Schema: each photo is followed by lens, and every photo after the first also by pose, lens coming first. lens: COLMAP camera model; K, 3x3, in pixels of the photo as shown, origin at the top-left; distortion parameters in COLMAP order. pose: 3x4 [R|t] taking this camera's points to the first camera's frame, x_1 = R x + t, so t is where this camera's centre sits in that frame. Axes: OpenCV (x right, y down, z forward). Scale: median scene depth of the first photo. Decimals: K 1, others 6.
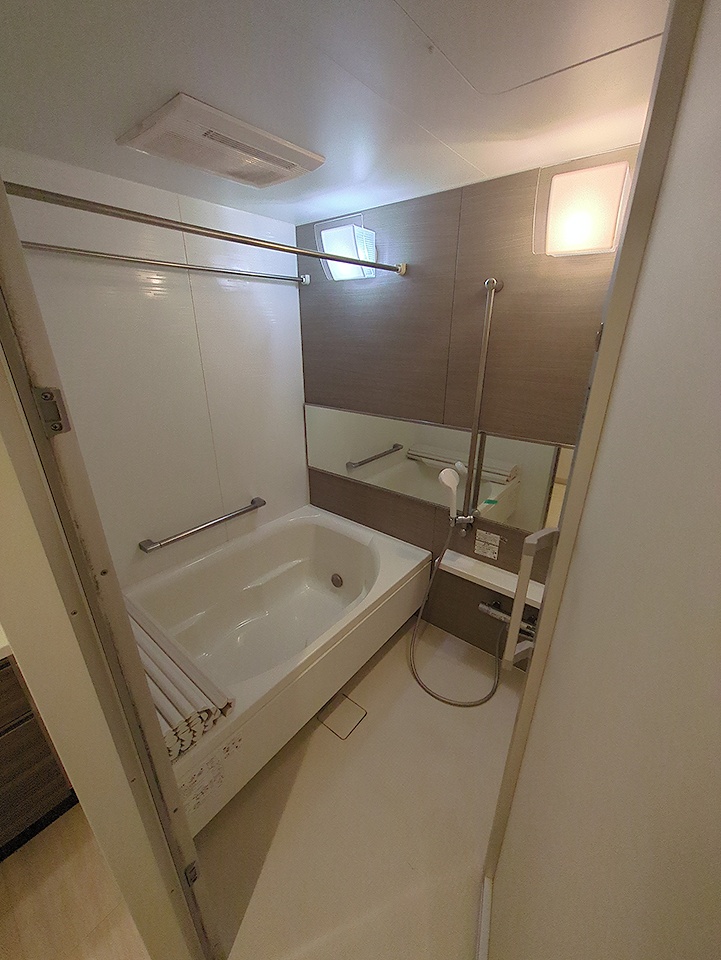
lens RADIAL K [[377.2, 0, 360.5], [0, 377.2, 480.0], [0, 0, 1]] dist [-0.002035, 0.000438]
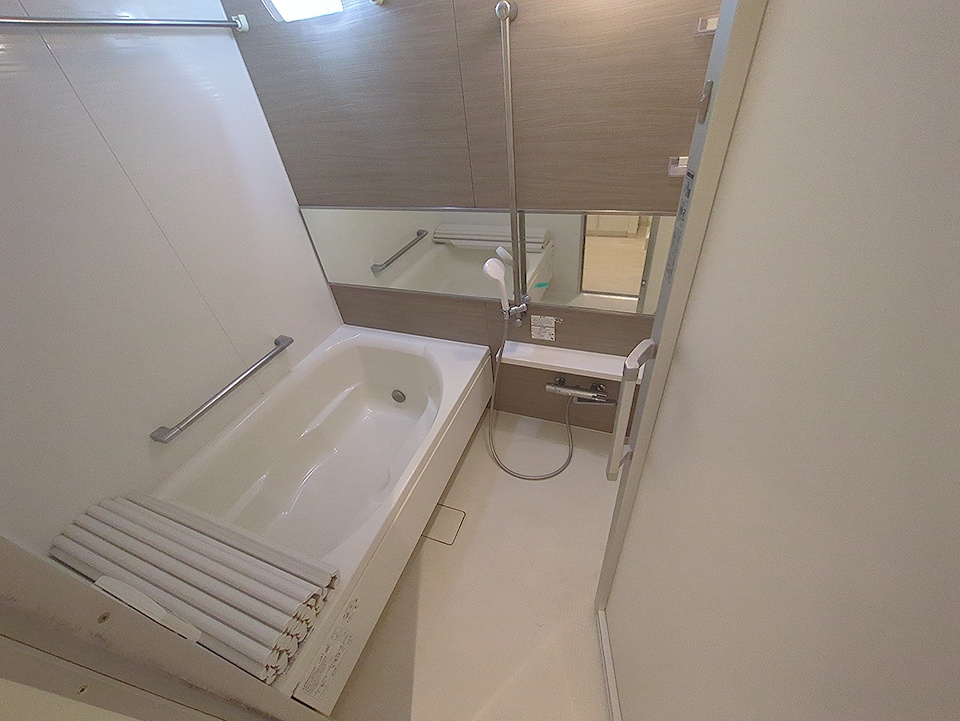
lens RADIAL K [[377.2, 0, 482.6], [0, 377.2, 360.2], [0, 0, 1]] dist [-0.002035, 0.000438]
pose [[0.946726, -0.263923, 0.184541, -0.016548], [0.203418, 0.934327, 0.292666, -0.066819], [-0.249663, -0.239536, 0.938238, 0.092332]]
